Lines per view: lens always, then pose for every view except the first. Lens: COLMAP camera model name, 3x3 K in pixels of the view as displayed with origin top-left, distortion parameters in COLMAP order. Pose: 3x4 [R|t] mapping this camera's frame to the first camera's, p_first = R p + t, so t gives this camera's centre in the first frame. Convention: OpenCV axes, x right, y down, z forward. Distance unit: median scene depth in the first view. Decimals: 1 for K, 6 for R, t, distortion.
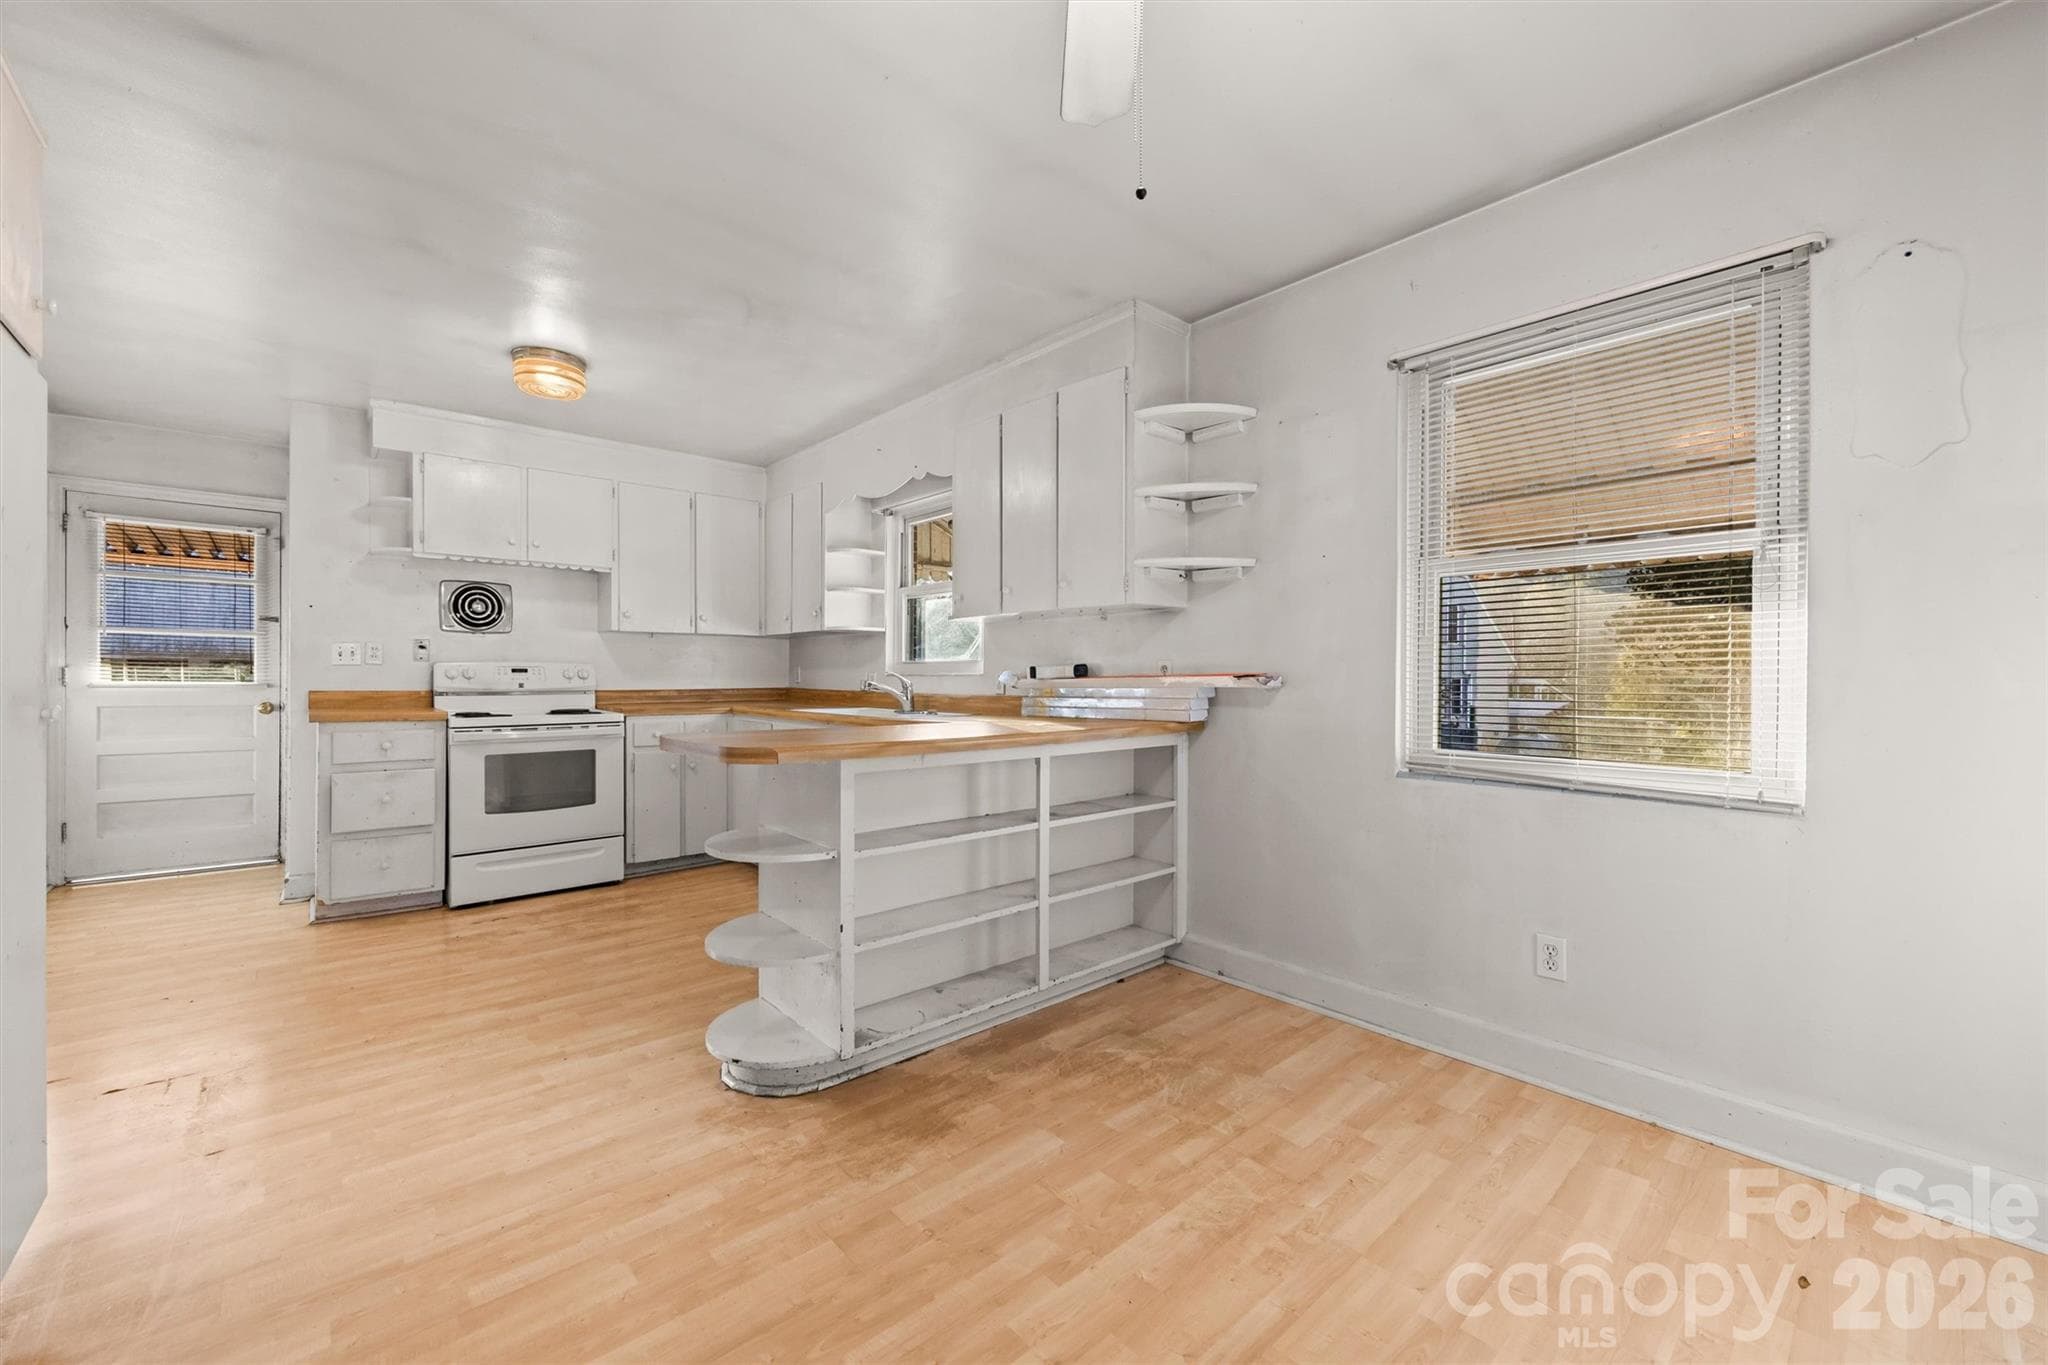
lens RADIAL K [[799.9, 0, 1032.2], [0, 799.9, 683.4], [0, 0, 1]] dist [-0.003326, -0.000791]
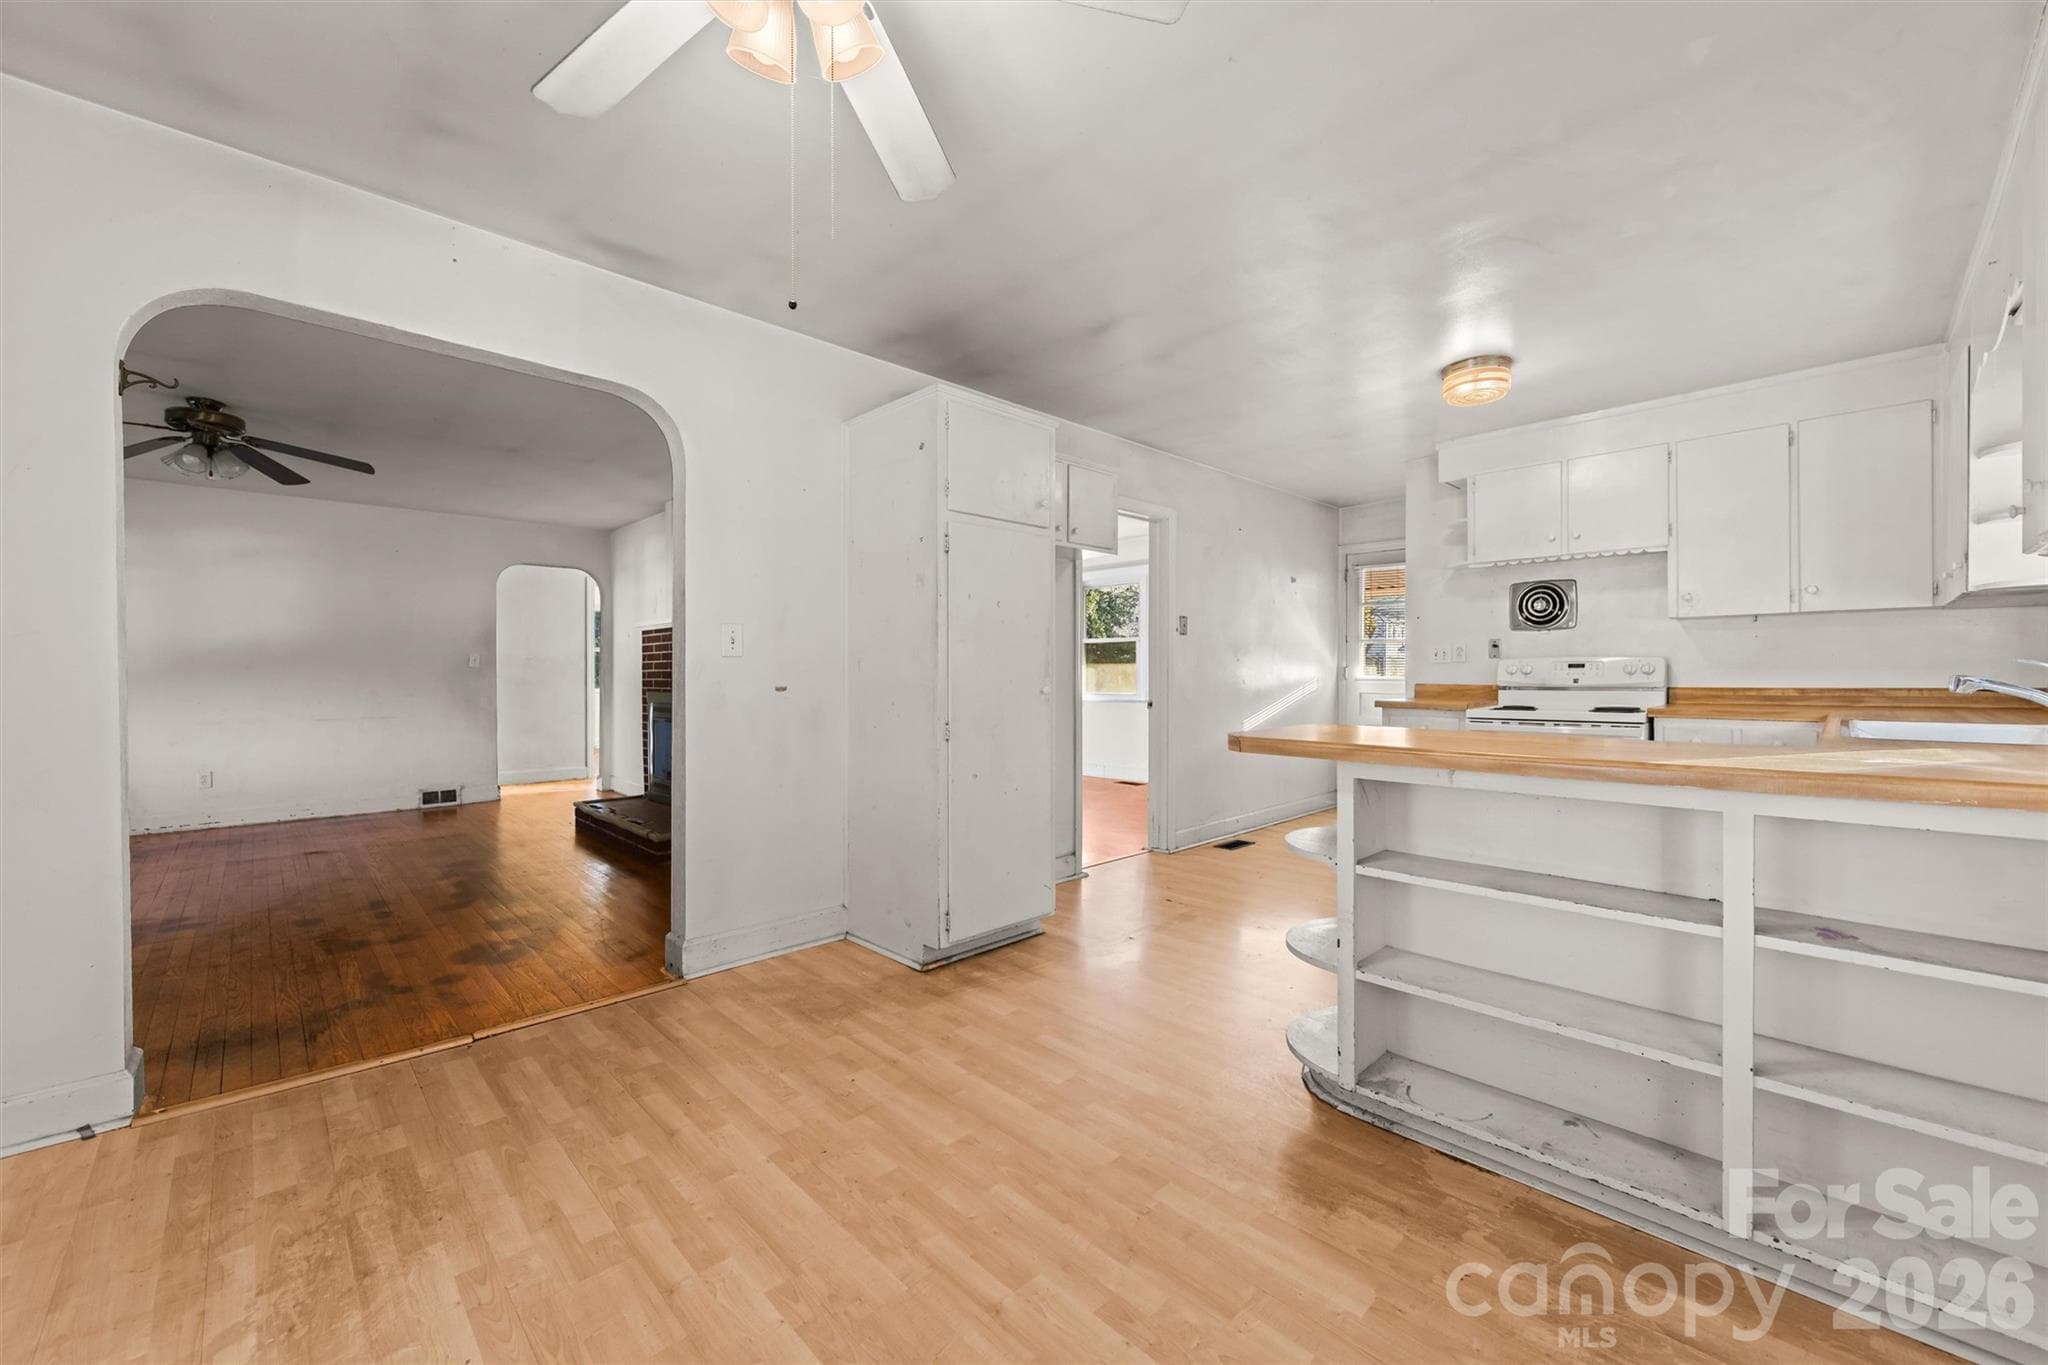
lens RADIAL K [[799.9, 0, 1025.4], [0, 799.9, 679.4], [0, 0, 1]] dist [-0.003326, -0.000791]
pose [[0.039479, 0.003137, -0.999215, 0.397404], [-0.004857, 0.999984, 0.002948, 0.001402], [0.999209, 0.004737, 0.039494, 0.359252]]
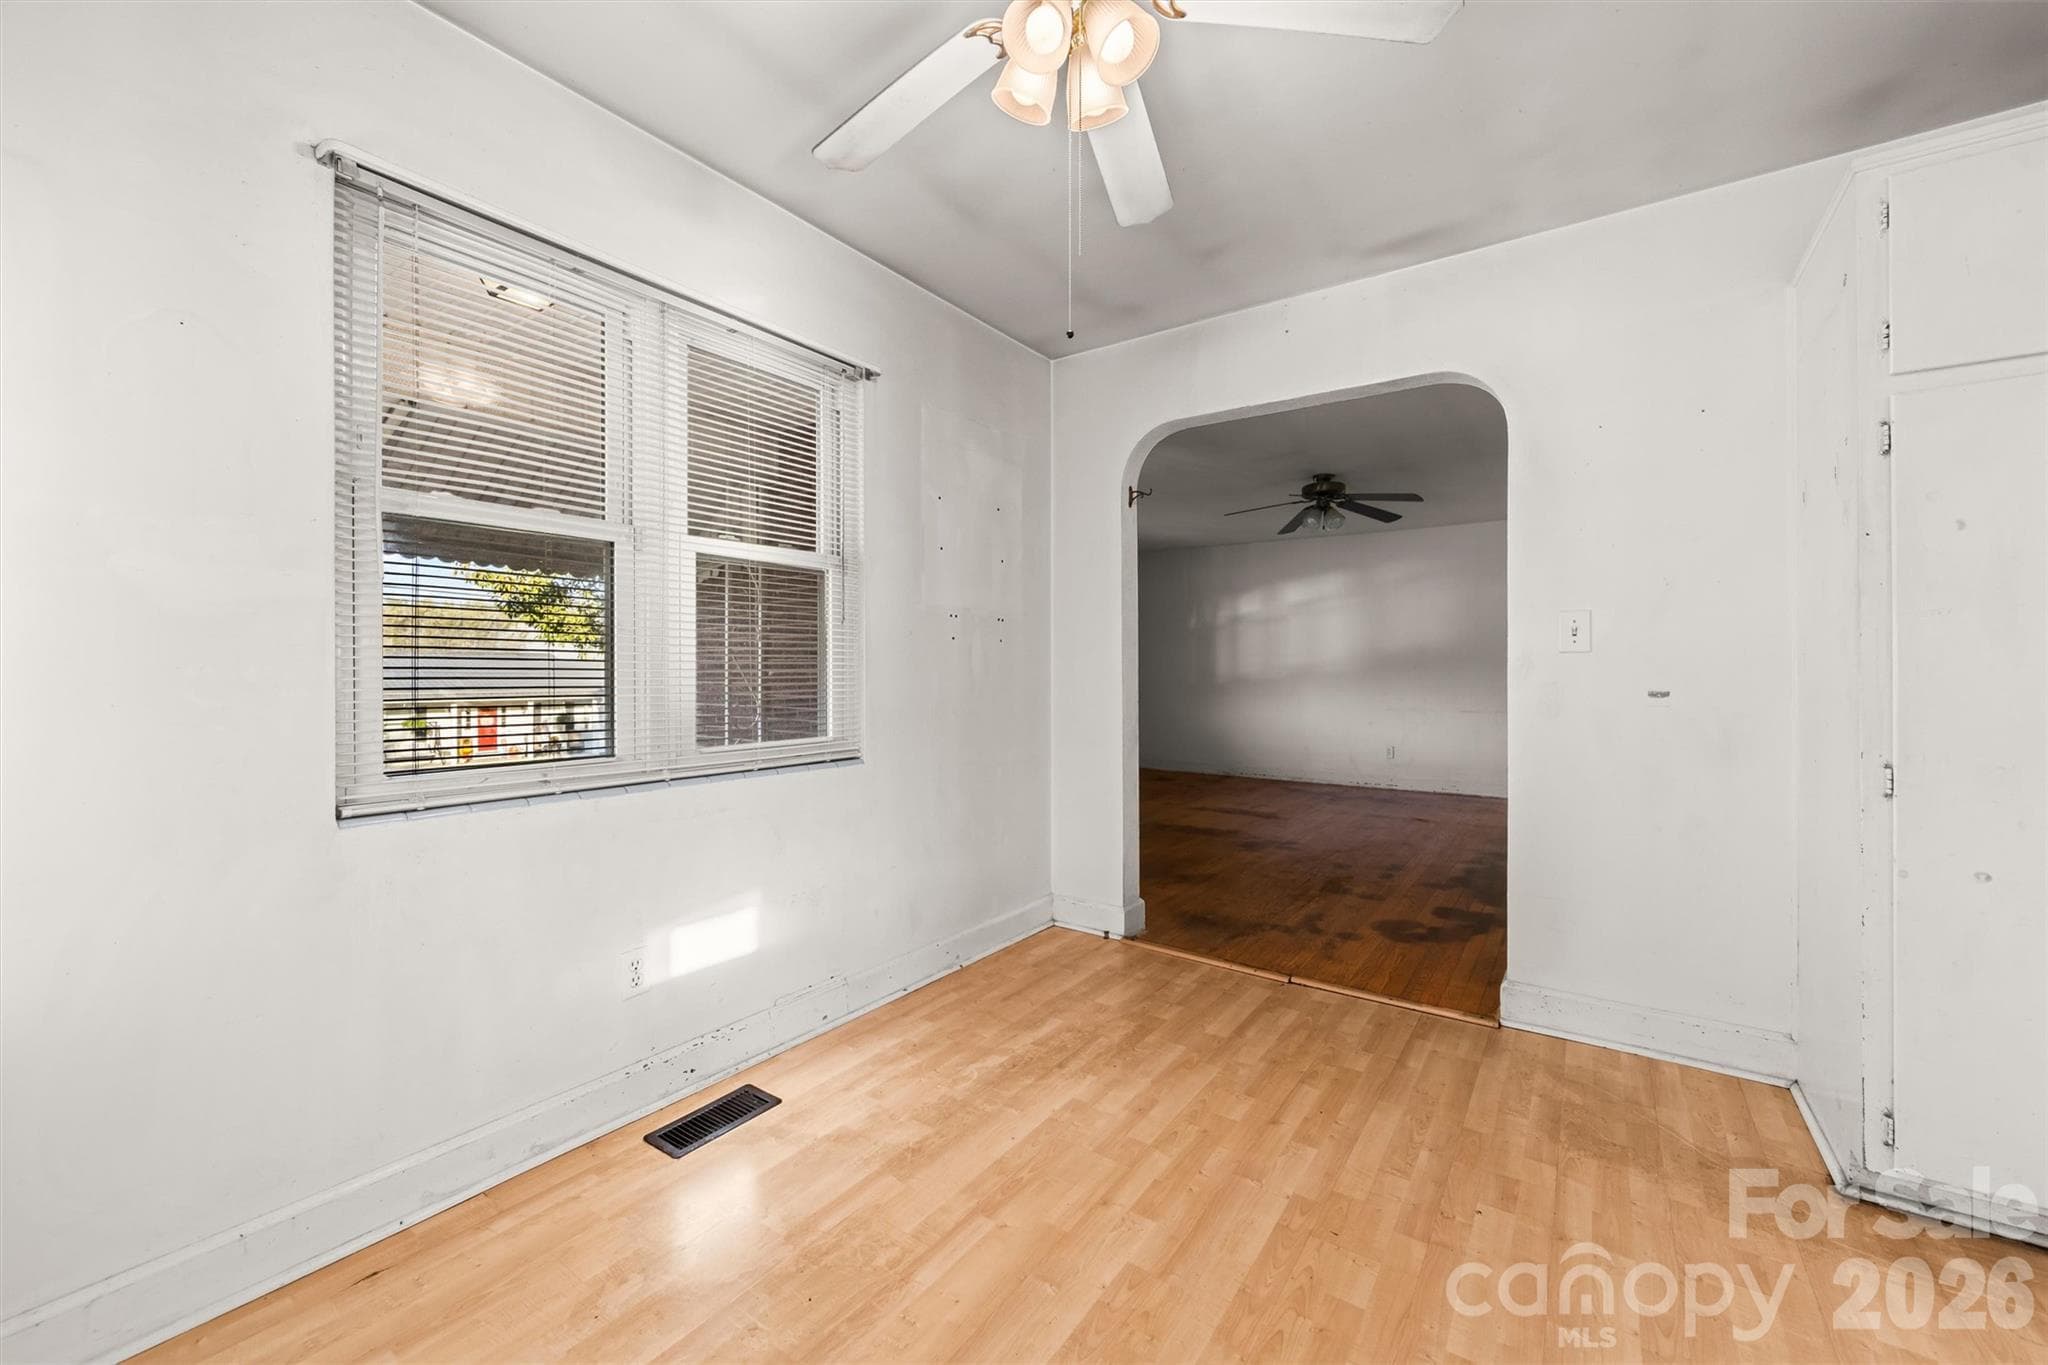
lens RADIAL K [[799.9, 0, 1026.1], [0, 799.9, 667.5], [0, 0, 1]] dist [-0.003326, -0.000791]
pose [[-0.975024, -0.006698, -0.222000, 0.142941], [-0.006888, 0.999976, 0.000082, -0.002378], [0.221994, 0.001609, -0.975047, 0.642591]]
